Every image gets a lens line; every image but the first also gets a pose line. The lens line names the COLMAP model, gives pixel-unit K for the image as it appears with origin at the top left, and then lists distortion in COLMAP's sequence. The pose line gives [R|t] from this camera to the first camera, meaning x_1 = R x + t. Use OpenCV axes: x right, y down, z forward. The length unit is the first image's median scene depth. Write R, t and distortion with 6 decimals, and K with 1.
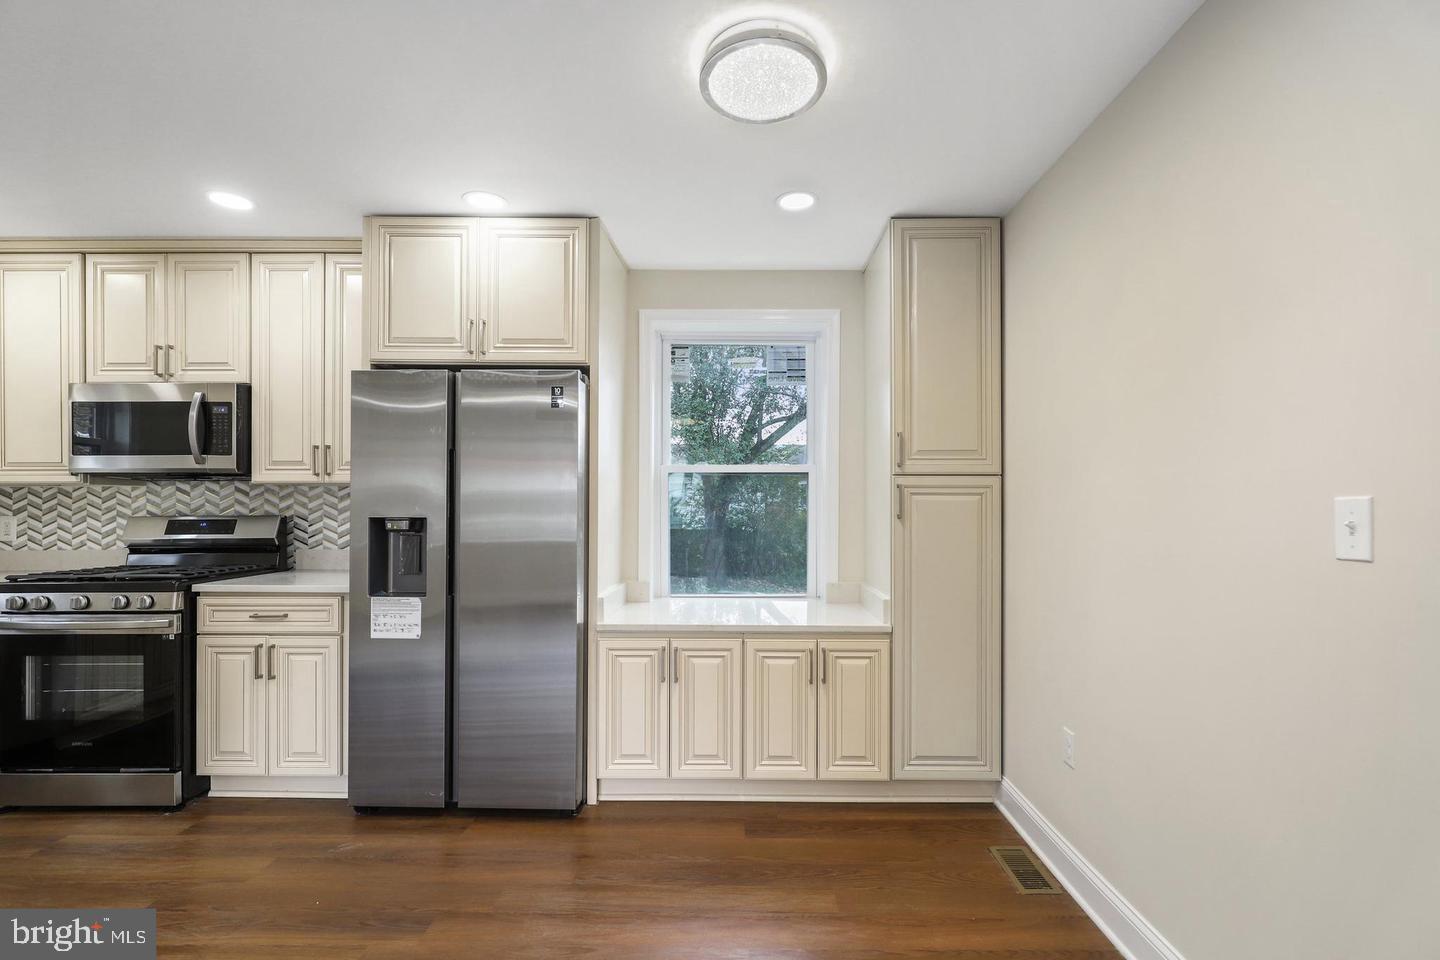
lens RADIAL K [[661.0, 0, 743.9], [0, 661.0, 506.2], [0, 0, 1]] dist [-0.001596, -0.000162]
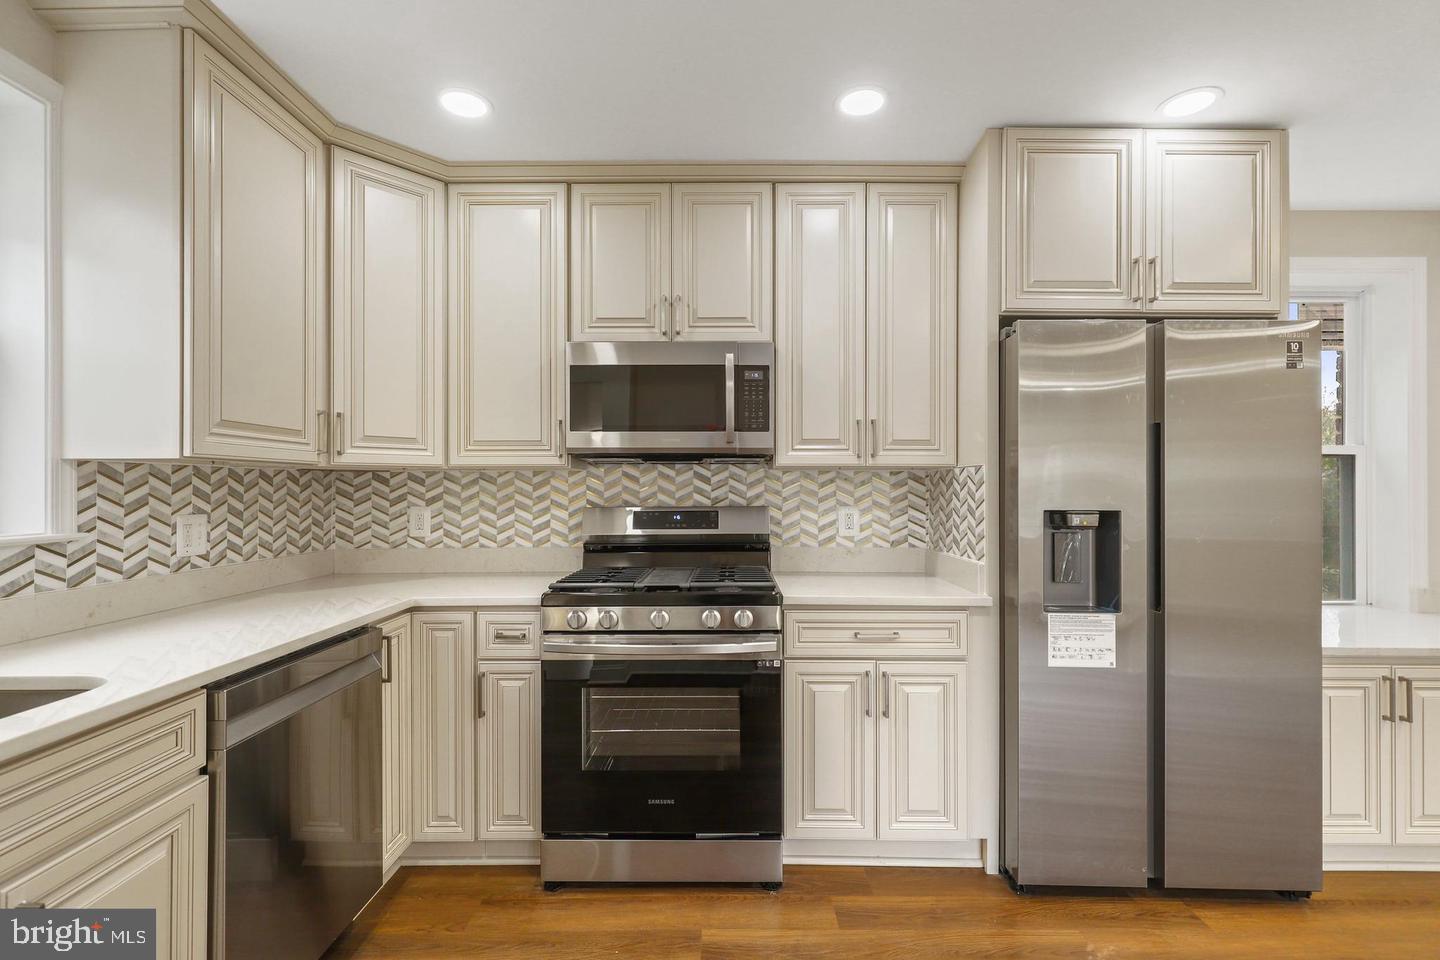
lens RADIAL K [[650.3, 0, 720.0], [0, 650.3, 487.6], [0, 0, 1]] dist [0.001834, -0.000092]
pose [[0.999998, 0.000815, -0.001706, -0.881318], [-0.000826, 0.999978, -0.006636, -0.003944], [0.001701, 0.006638, 0.999977, 0.220463]]
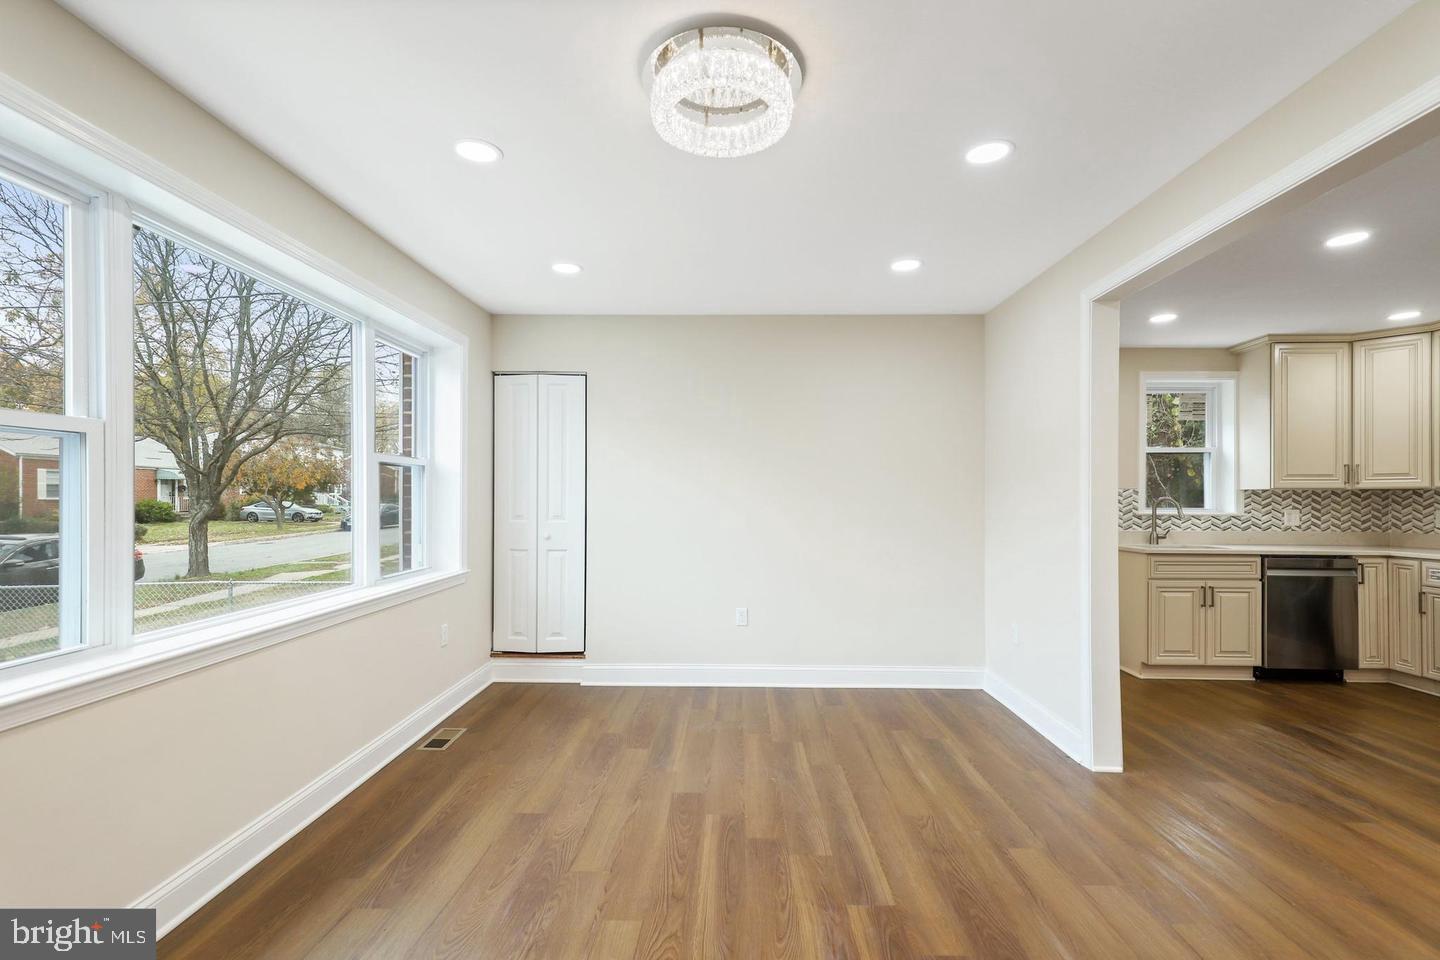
lens RADIAL K [[653.8, 0, 727.5], [0, 653.8, 494.6], [0, 0, 1]] dist [0.016668, 0.000178]
pose [[-0.017288, -0.006240, -0.999831, 0.396992], [-0.007814, 0.999951, -0.006105, 0.003611], [0.999820, 0.007707, -0.017336, -0.597919]]
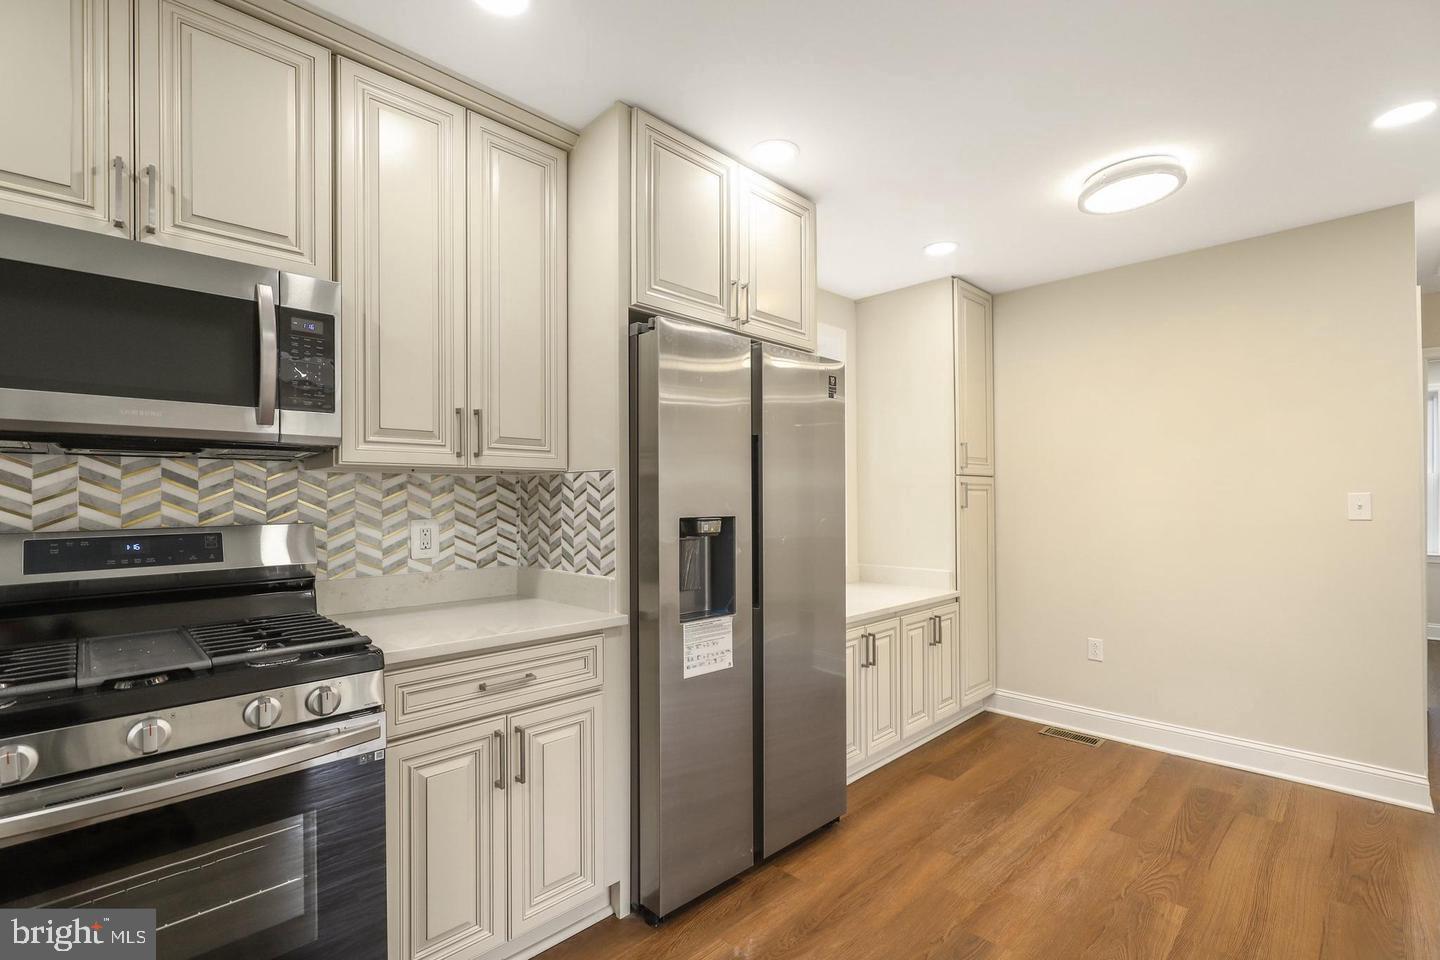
lens RADIAL K [[654.1, 0, 724.7], [0, 654.1, 495.5], [0, 0, 1]] dist [0.001696, 0.000275]
pose [[0.702549, -0.001940, 0.711632, -0.986807], [0.007272, 0.999964, -0.004453, -0.004685], [-0.711598, 0.008304, 0.702538, 0.411951]]
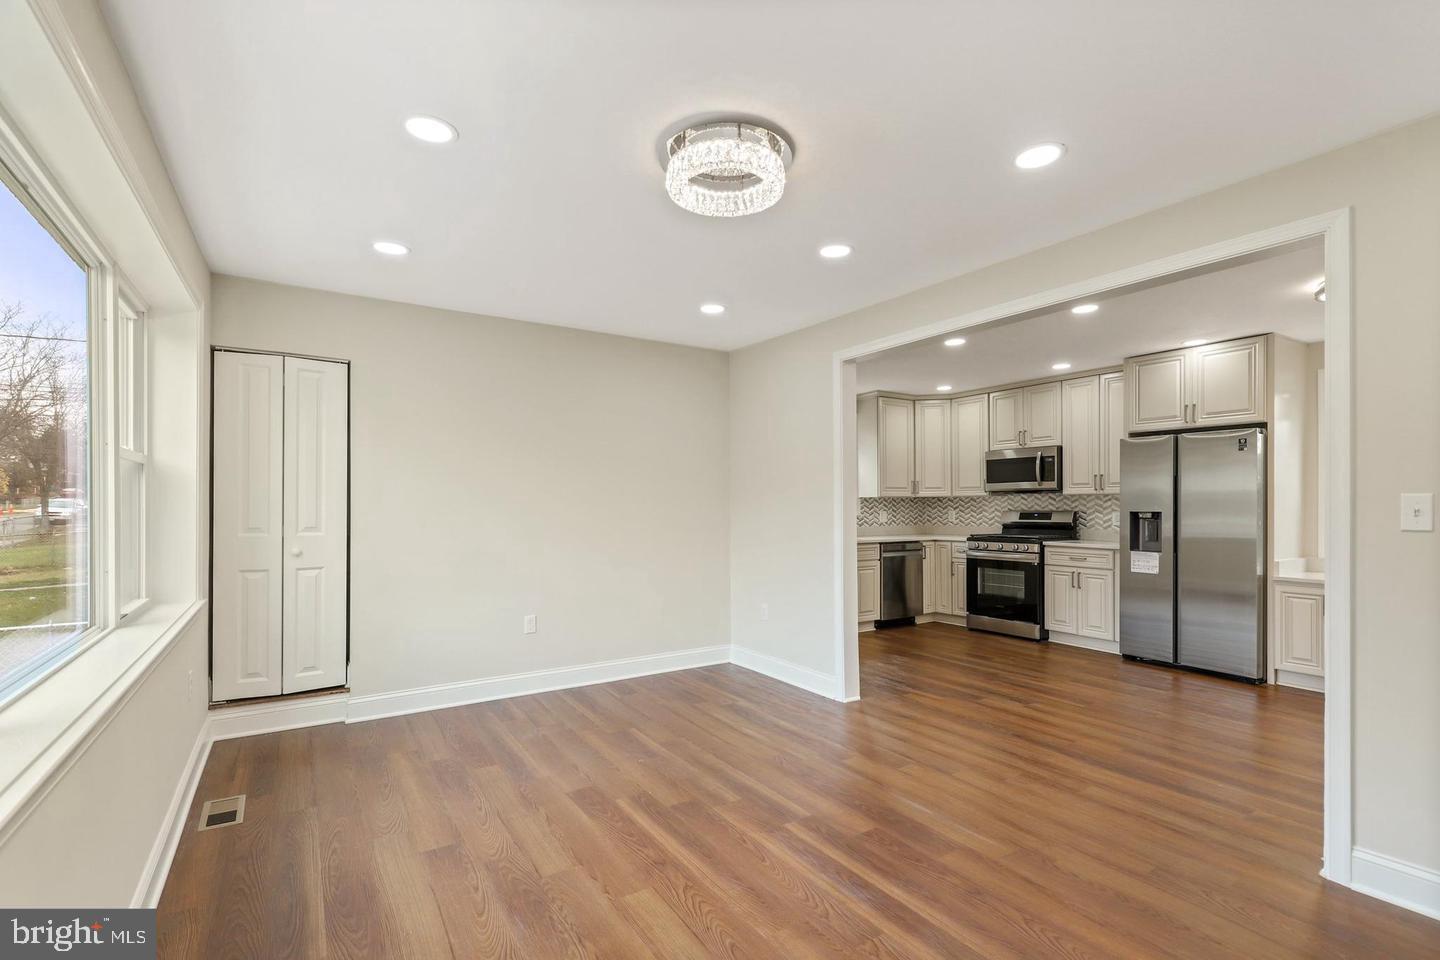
lens RADIAL K [[654.1, 0, 724.7], [0, 654.1, 495.5], [0, 0, 1]] dist [0.001696, 0.000275]
pose [[0.548502, -0.012727, -0.836052, 0.394038], [-0.002251, 0.999858, -0.016698, 0.004303], [0.836146, 0.011041, 0.548395, -1.048601]]
